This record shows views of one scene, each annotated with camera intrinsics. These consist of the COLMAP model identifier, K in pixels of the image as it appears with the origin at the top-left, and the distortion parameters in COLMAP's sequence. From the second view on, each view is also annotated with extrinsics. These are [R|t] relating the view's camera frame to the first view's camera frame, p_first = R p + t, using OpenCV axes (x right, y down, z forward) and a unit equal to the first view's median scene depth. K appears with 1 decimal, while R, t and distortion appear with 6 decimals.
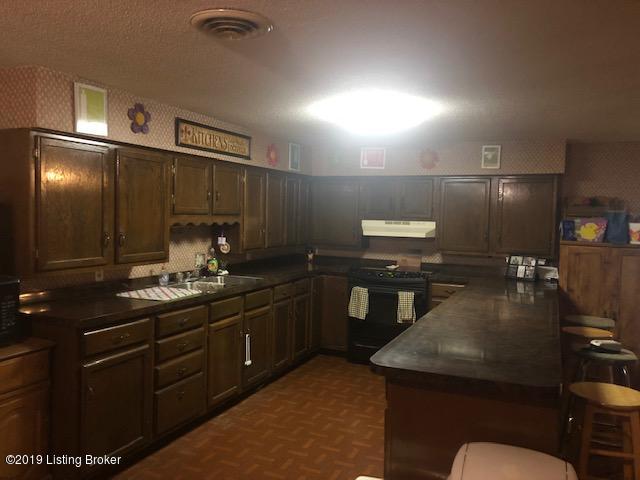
lens RADIAL K [[520.8, 0, 320.7], [0, 520.8, 239.7], [0, 0, 1]] dist [0.003160, 0.001539]
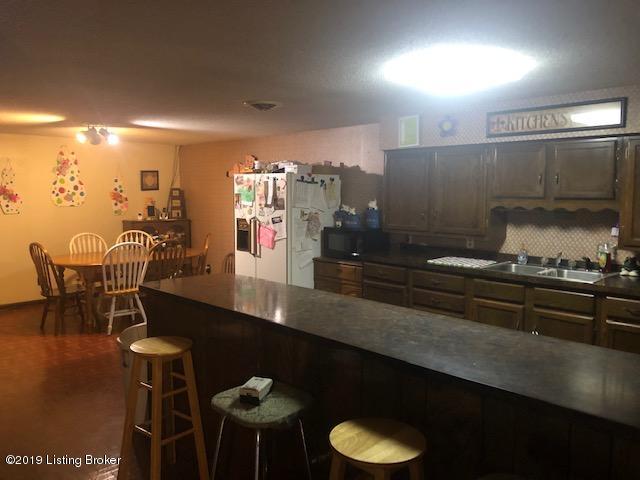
lens RADIAL K [[520.8, 0, 320.4], [0, 520.8, 239.6], [0, 0, 1]] dist [0.003160, 0.001539]
pose [[-0.373843, 0.060592, -0.925511, 0.878675], [-0.061047, 0.994092, 0.089741, -0.036826], [0.925481, 0.090048, -0.367936, 1.041743]]
